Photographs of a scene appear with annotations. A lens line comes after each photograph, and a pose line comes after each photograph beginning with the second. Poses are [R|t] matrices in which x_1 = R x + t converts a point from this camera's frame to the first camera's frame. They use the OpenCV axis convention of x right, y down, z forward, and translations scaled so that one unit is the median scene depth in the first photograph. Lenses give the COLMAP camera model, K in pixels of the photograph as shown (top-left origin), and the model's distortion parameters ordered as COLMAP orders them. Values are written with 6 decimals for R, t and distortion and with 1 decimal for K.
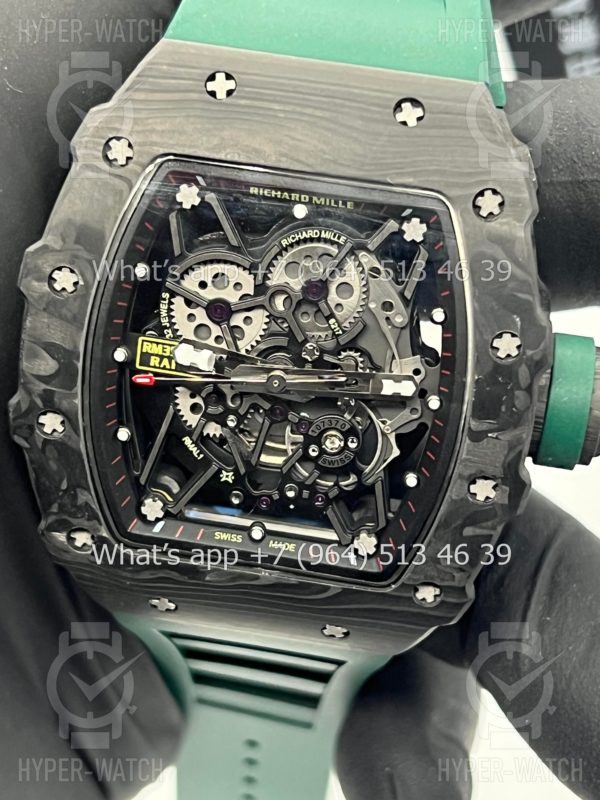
lens RADIAL K [[1860.2, 0, 281.3], [0, 1860.2, 397.0], [0, 0, 1]] dist [0.276919, -0.239383]
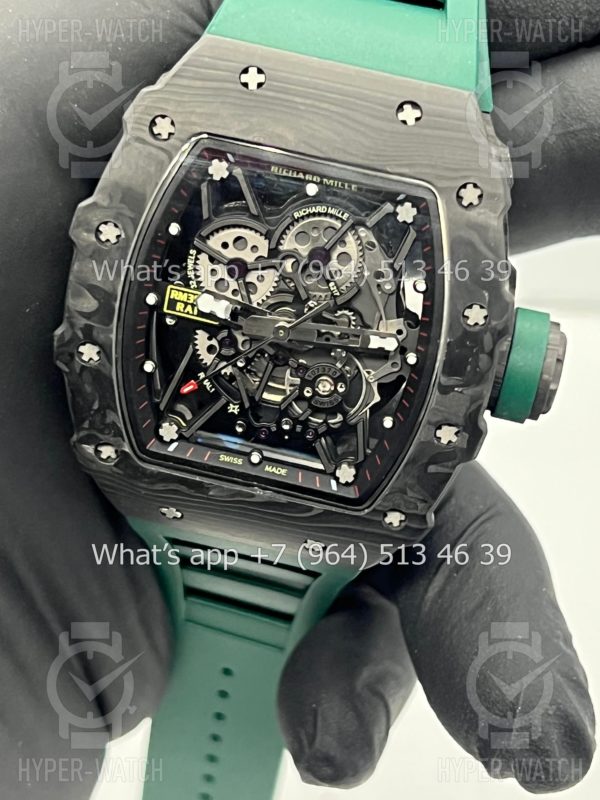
lens RADIAL K [[1850.1, 0, 300.0], [0, 1850.1, 400.0], [0, 0, 1]] dist [0.322571, -0.283519]
pose [[0.997225, 0.072956, 0.014843, -0.004999], [-0.073339, 0.996937, 0.027162, 0.002254], [-0.012816, -0.028175, 0.999521, -0.182391]]
